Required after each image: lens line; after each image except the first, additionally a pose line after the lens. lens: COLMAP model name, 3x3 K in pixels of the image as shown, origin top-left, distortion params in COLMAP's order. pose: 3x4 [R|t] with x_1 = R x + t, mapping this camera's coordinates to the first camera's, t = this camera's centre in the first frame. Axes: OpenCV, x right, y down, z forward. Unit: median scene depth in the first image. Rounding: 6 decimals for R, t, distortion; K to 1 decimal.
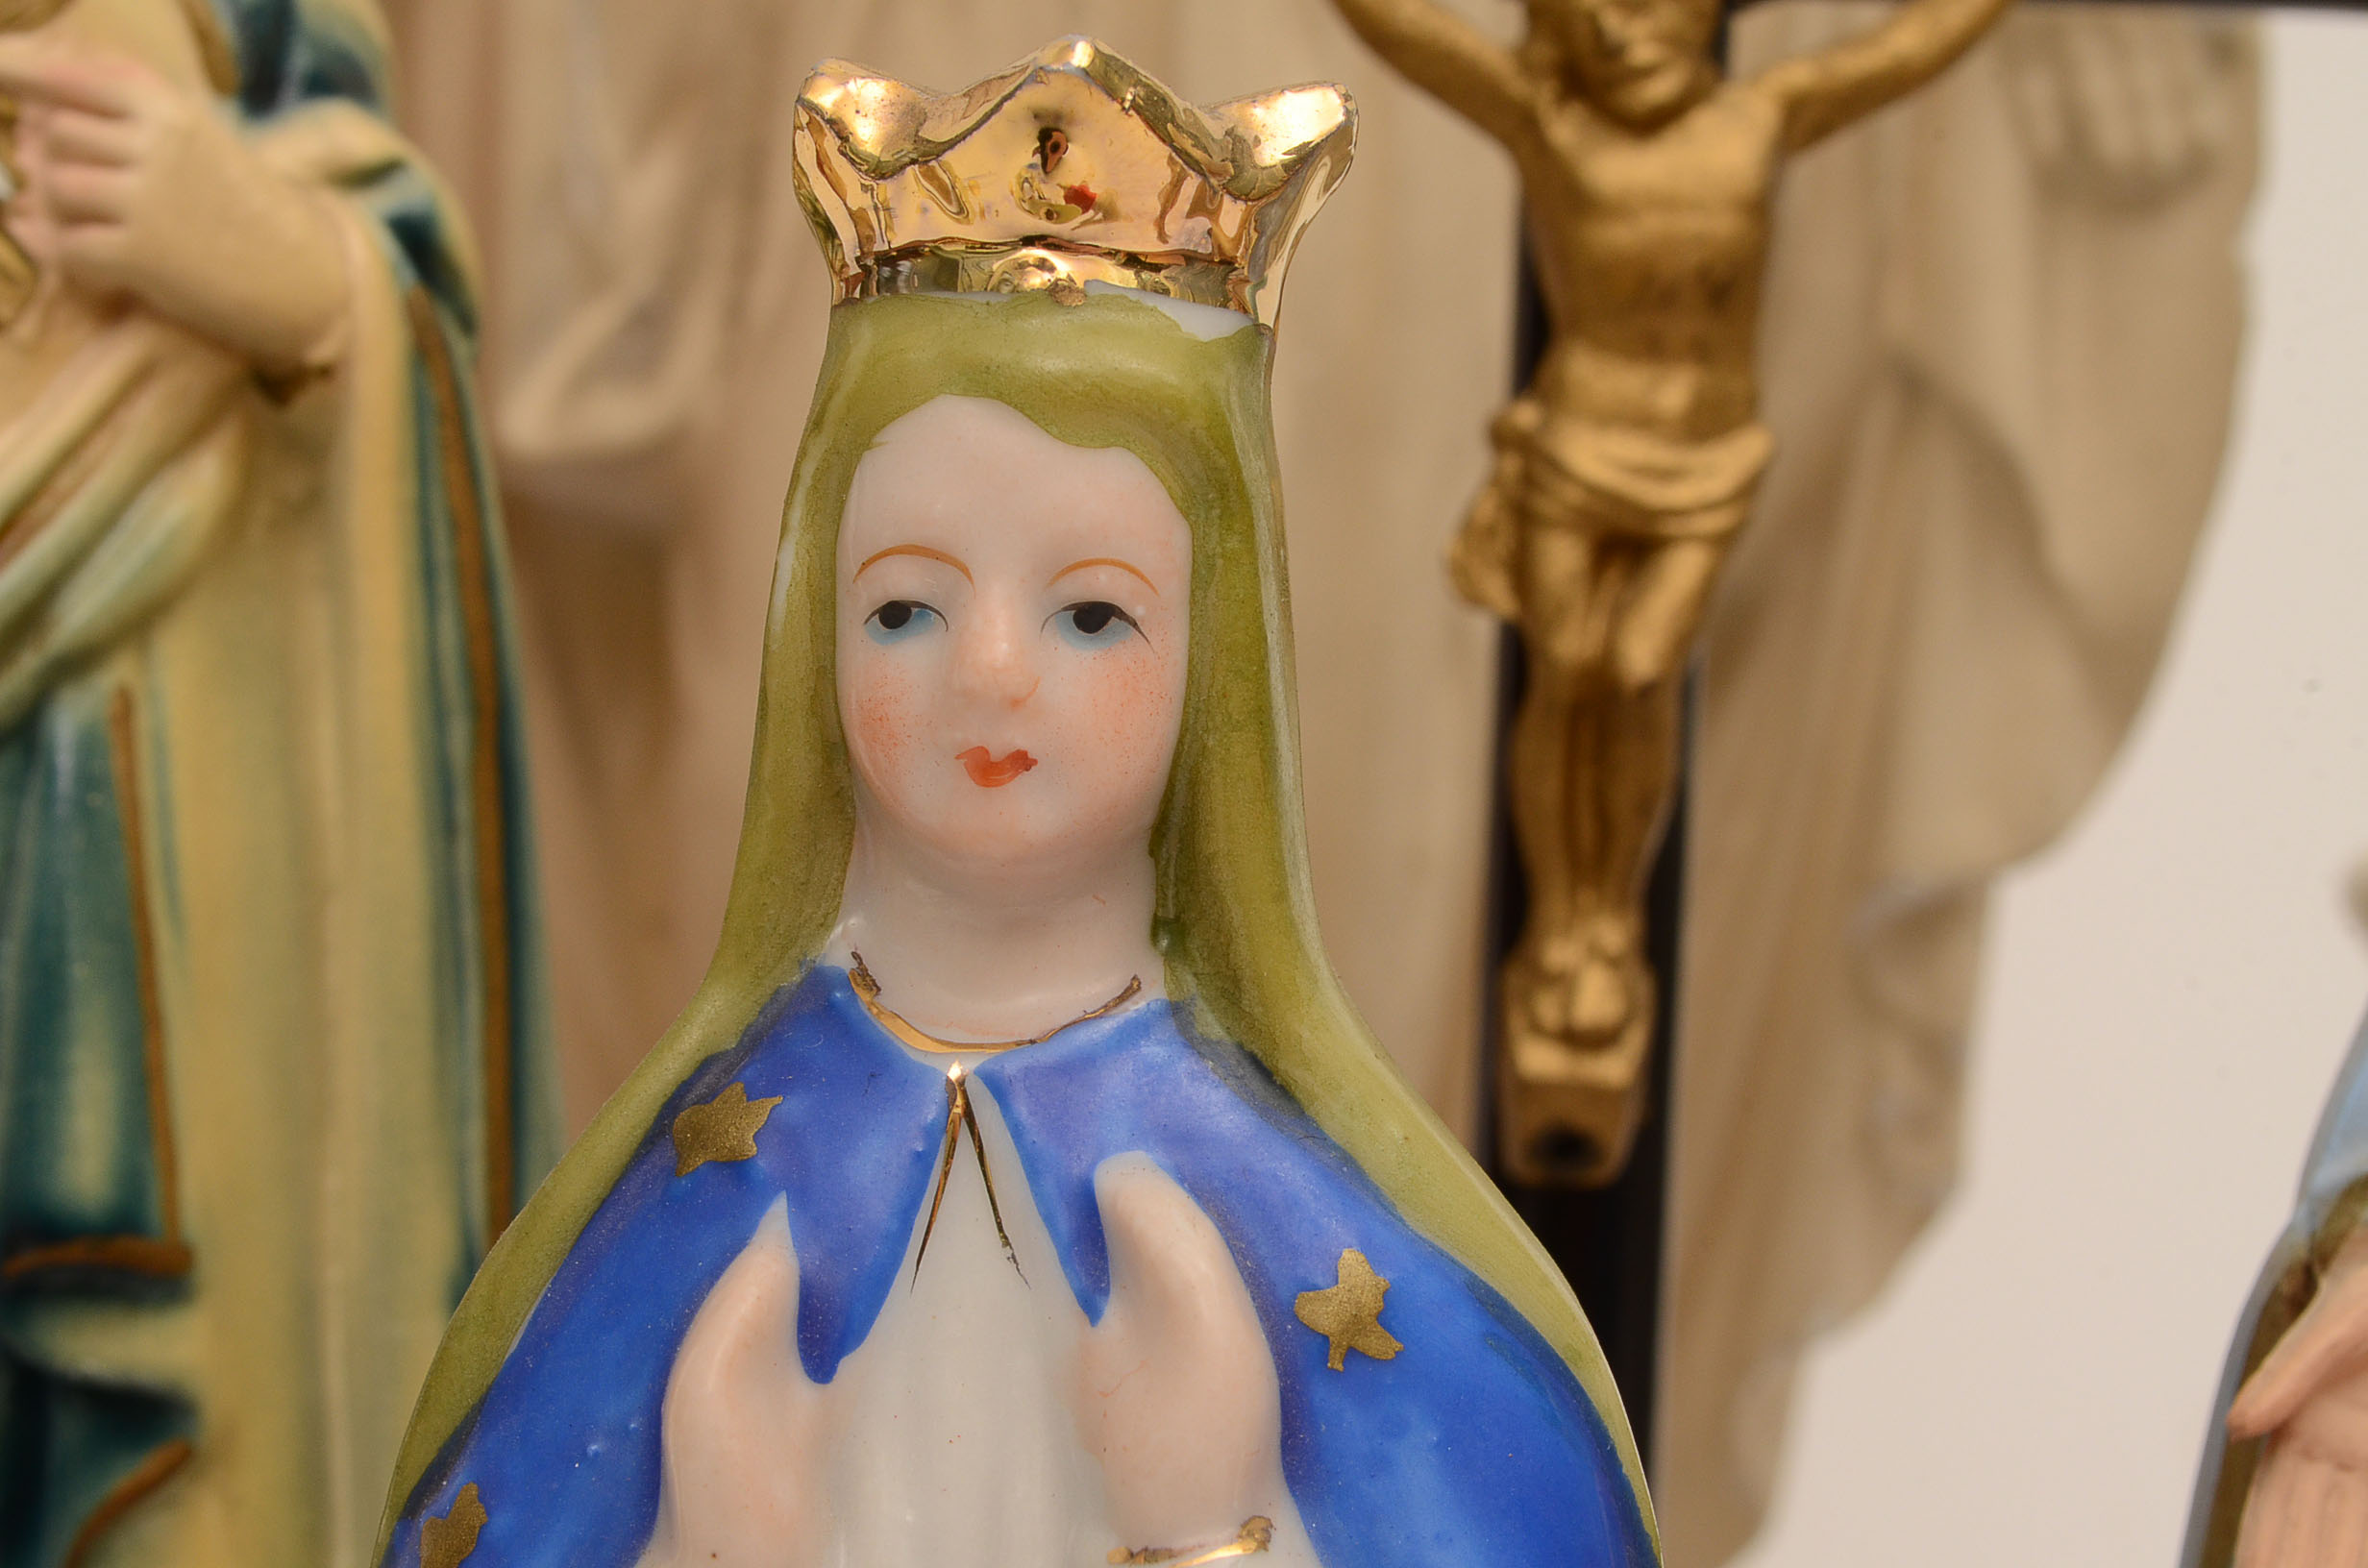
lens RADIAL K [[5545.0, 0, 1184.0], [0, 5545.0, 784.0], [0, 0, 1]] dist [0.001284, 0.133926]
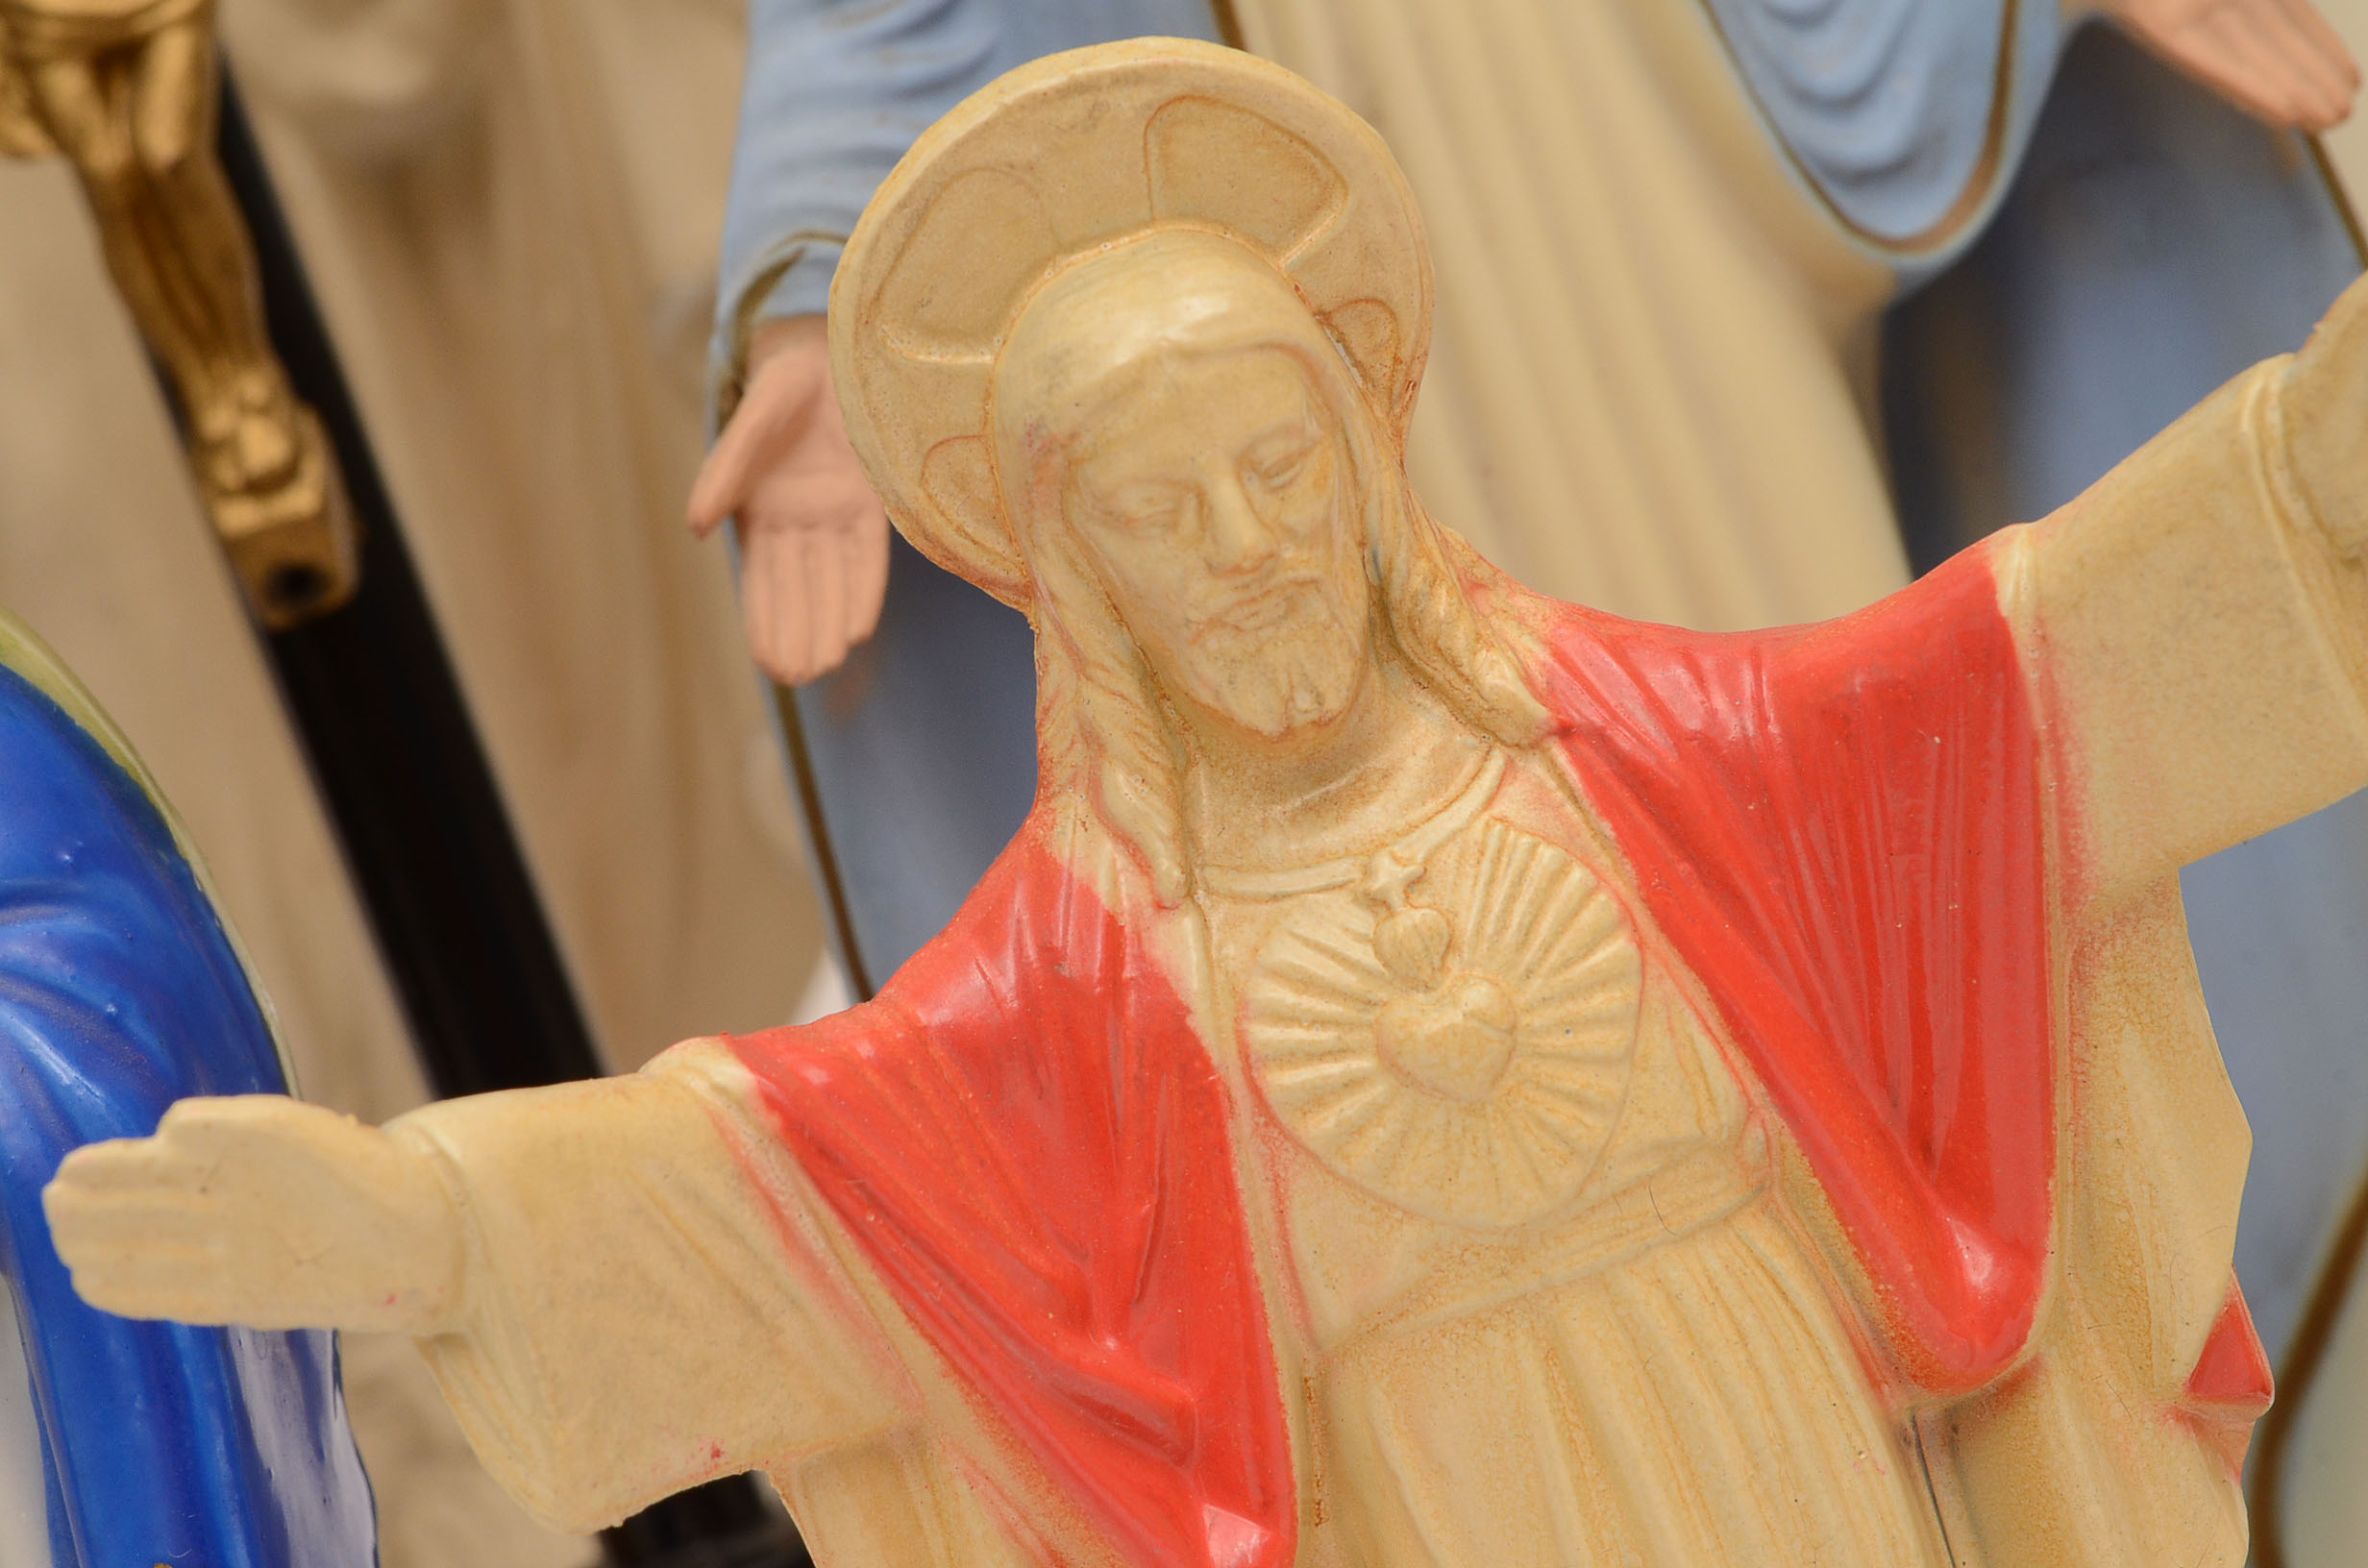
lens RADIAL K [[5545.0, 0, 1184.0], [0, 5545.0, 784.0], [0, 0, 1]] dist [0.001284, 0.133926]
pose [[0.921865, -0.381717, 0.066765, 0.157196], [0.378297, 0.923835, 0.058489, 0.115424], [-0.084006, -0.028662, 0.996053, -0.137924]]
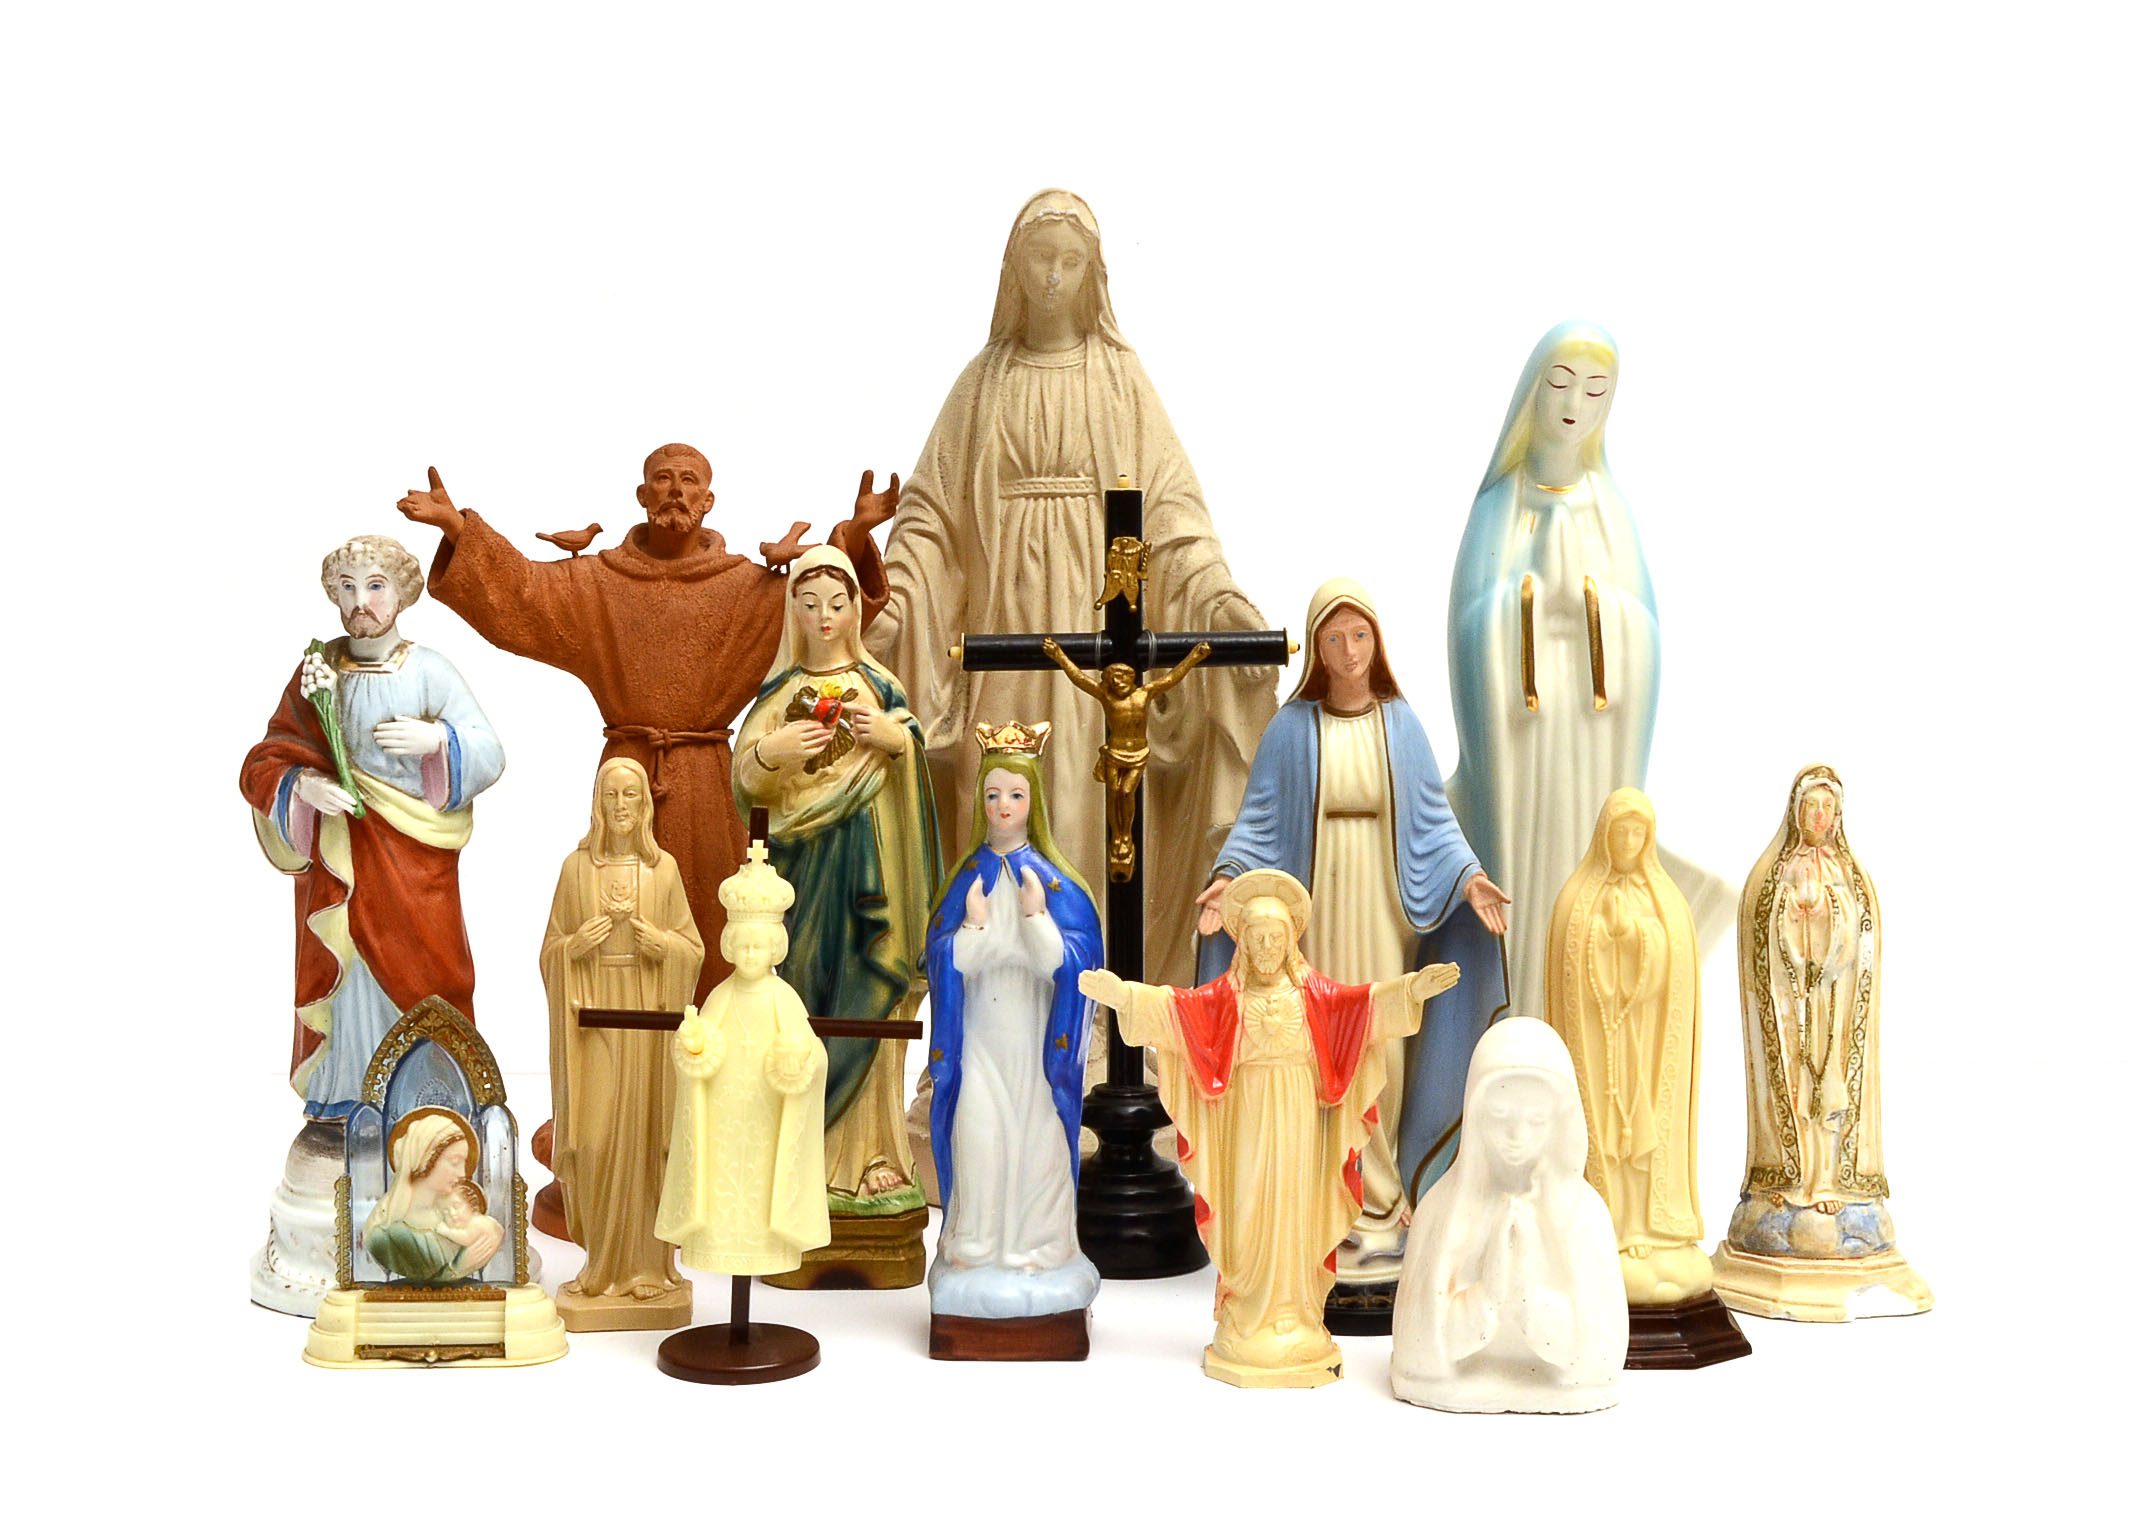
lens RADIAL K [[3091.9, 0, 1064.5], [0, 3091.9, 760.5], [0, 0, 1]] dist [0.000226, 0.023673]
pose [[0.998098, -0.042032, -0.045105, 0.175354], [0.041534, 0.999066, -0.011931, -0.018110], [0.045564, 0.010035, 0.998911, -2.352922]]
